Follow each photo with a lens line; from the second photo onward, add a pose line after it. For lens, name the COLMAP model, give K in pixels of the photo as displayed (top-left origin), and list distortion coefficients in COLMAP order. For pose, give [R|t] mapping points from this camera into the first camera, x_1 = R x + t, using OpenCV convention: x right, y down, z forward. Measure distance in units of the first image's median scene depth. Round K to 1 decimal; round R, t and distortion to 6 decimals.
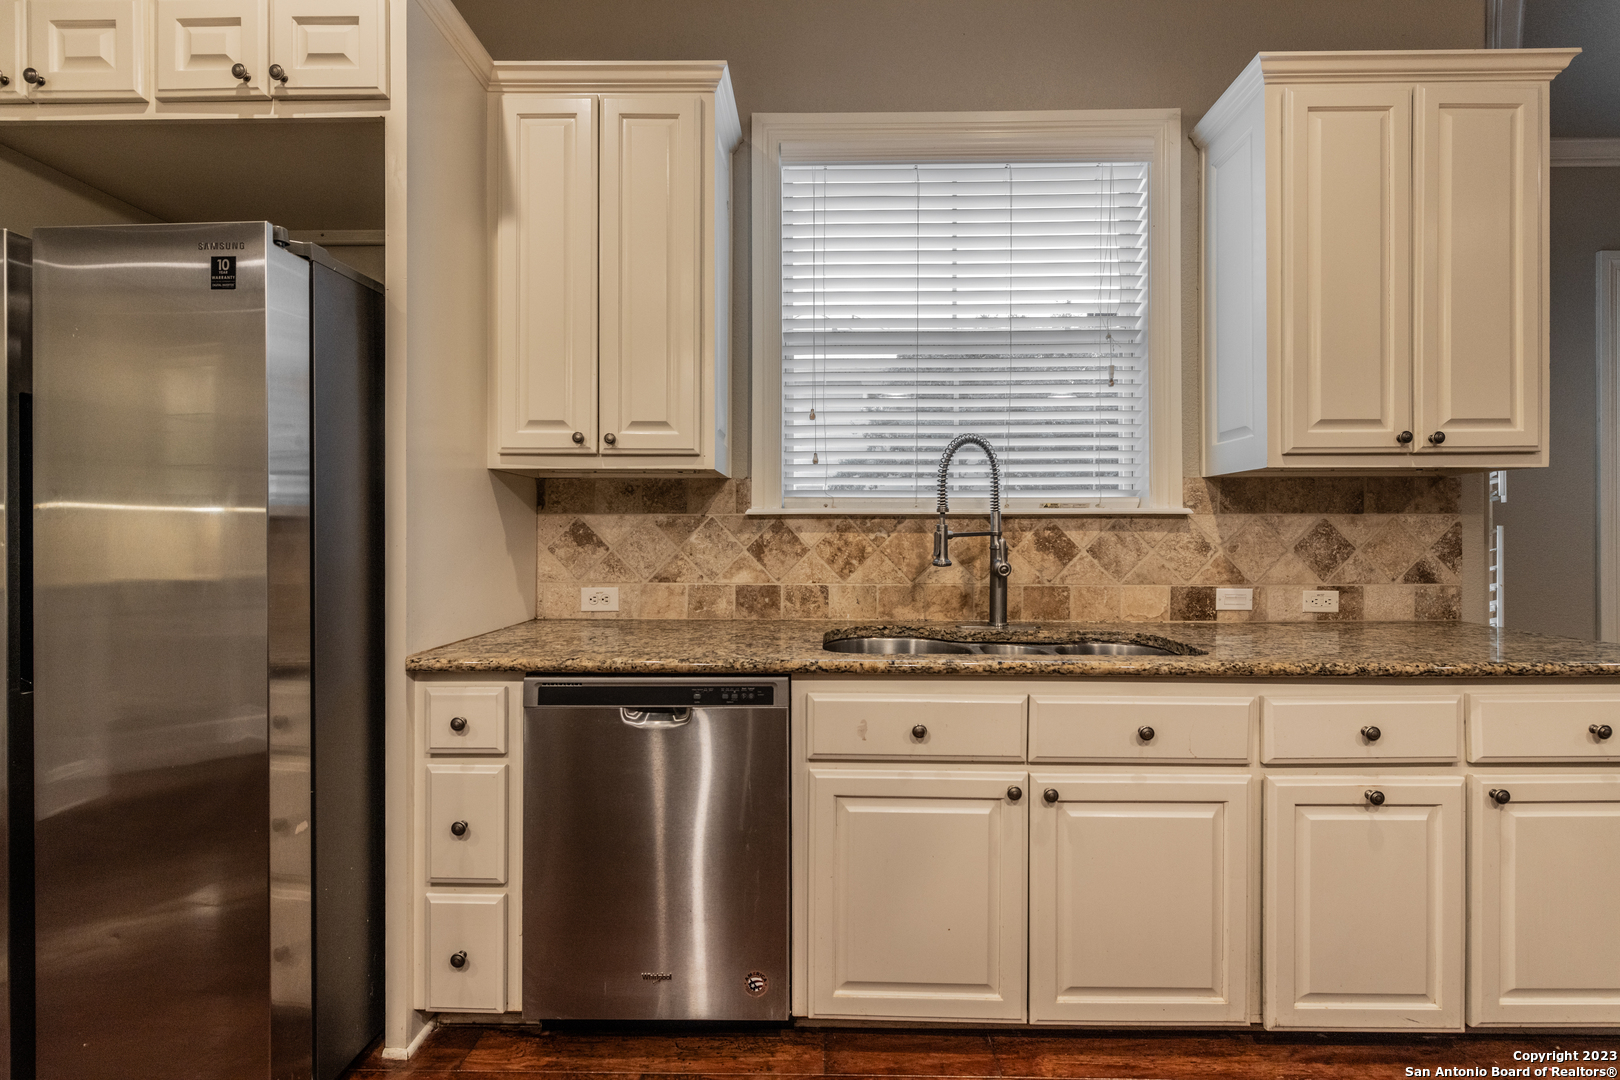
lens RADIAL K [[644.5, 0, 805.1], [0, 644.5, 531.9], [0, 0, 1]] dist [0.011445, -0.003725]
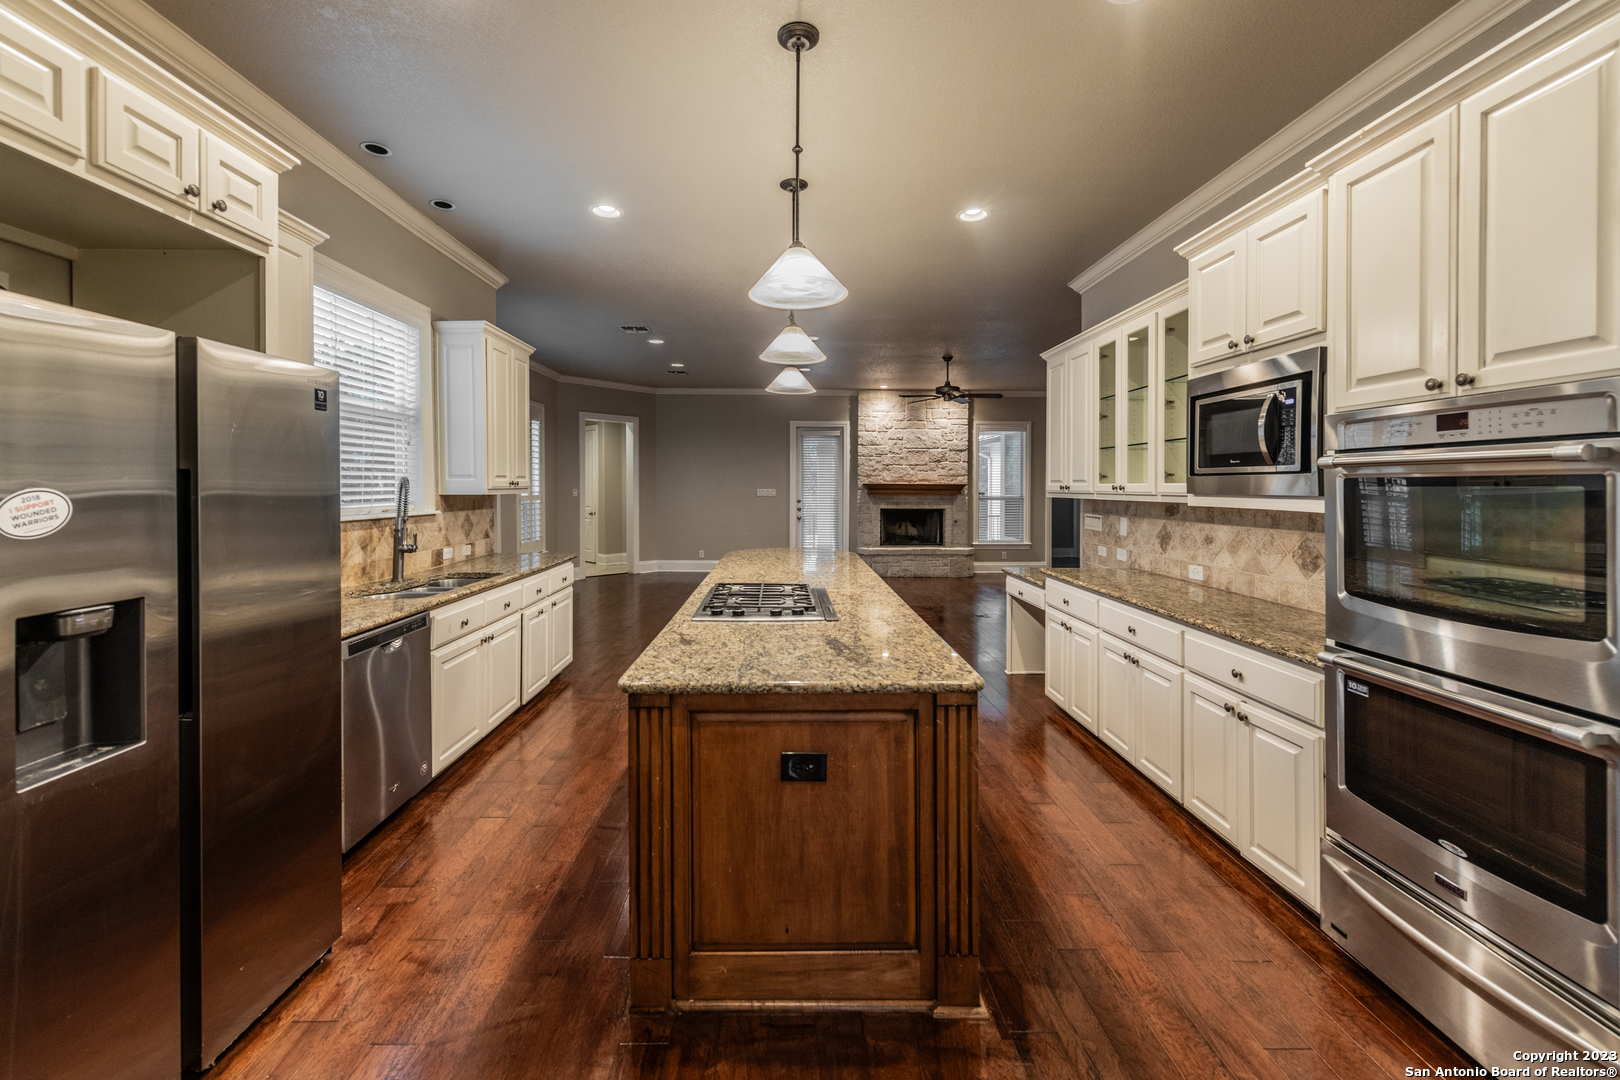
lens RADIAL K [[644.5, 0, 790.7], [0, 644.5, 465.6], [0, 0, 1]] dist [0.011445, -0.003725]
pose [[-0.018423, 0.033019, 0.999285, -1.446753], [-0.001639, 0.999452, -0.033055, -0.111841], [-0.999829, -0.002247, -0.018359, -0.060471]]
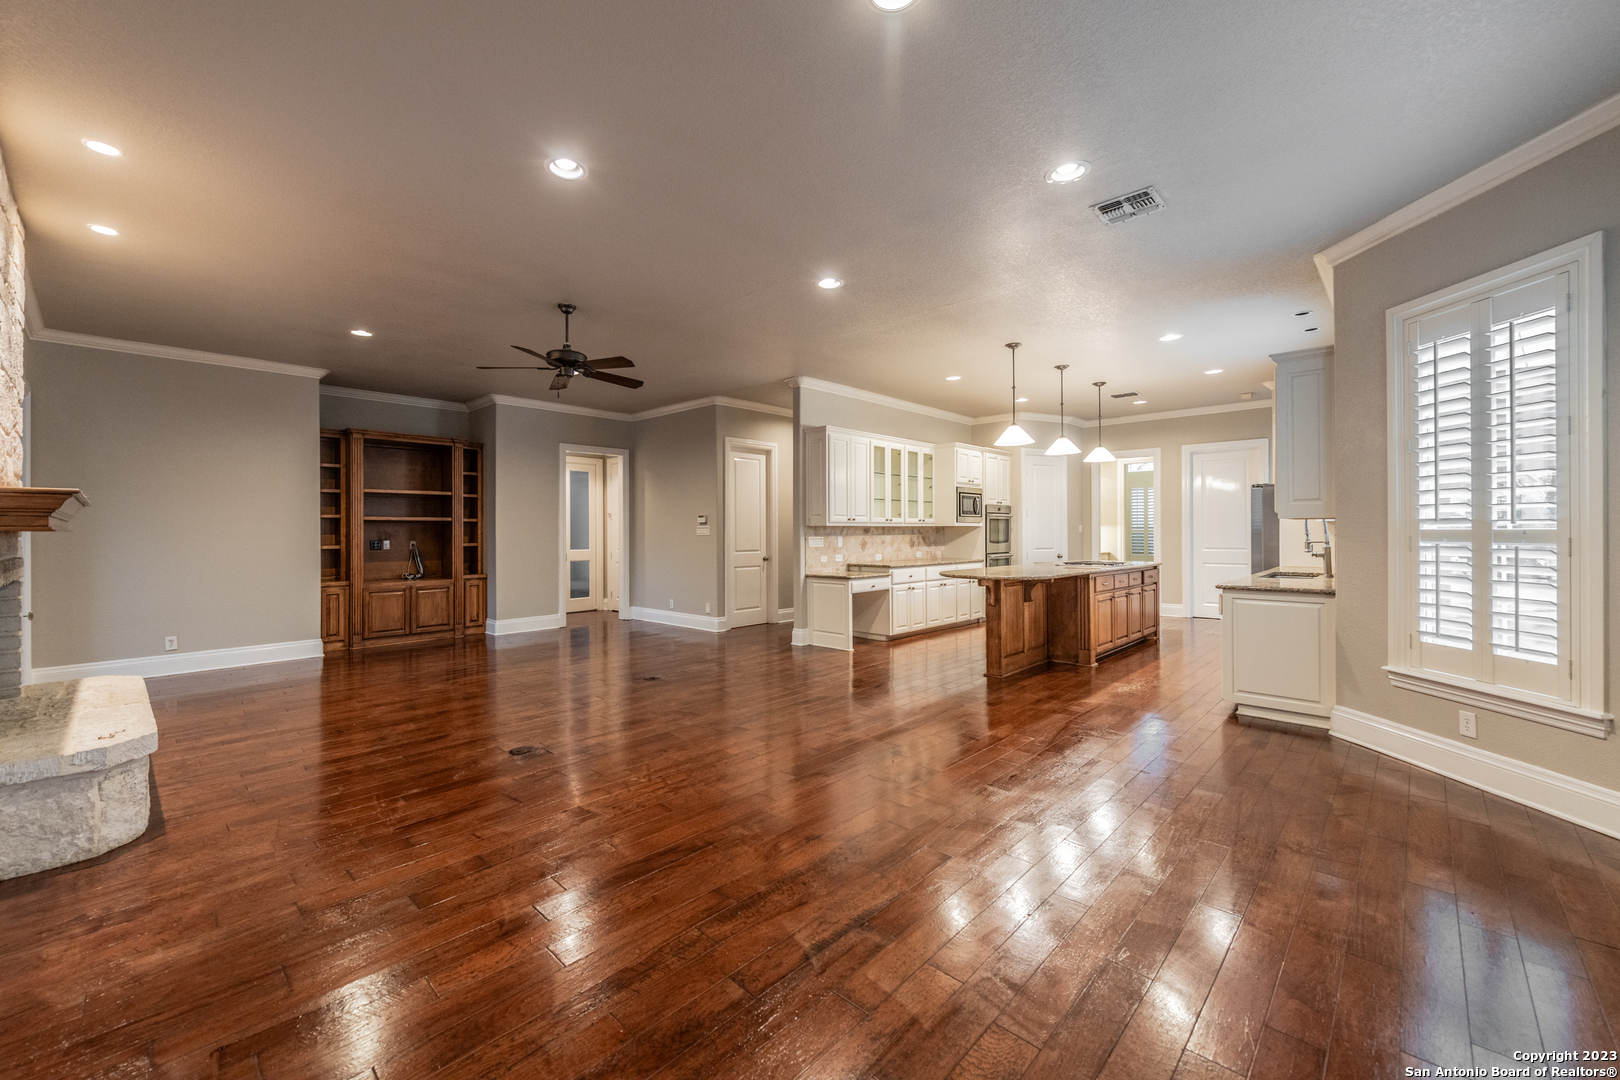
lens RADIAL K [[644.5, 0, 781.1], [0, 644.5, 543.8], [0, 0, 1]] dist [0.011445, -0.003725]
pose [[-0.690360, 0.017609, -0.723251, 3.698054], [0.002139, 0.999749, 0.022299, -0.055037], [0.723462, 0.013847, -0.690225, 1.159422]]
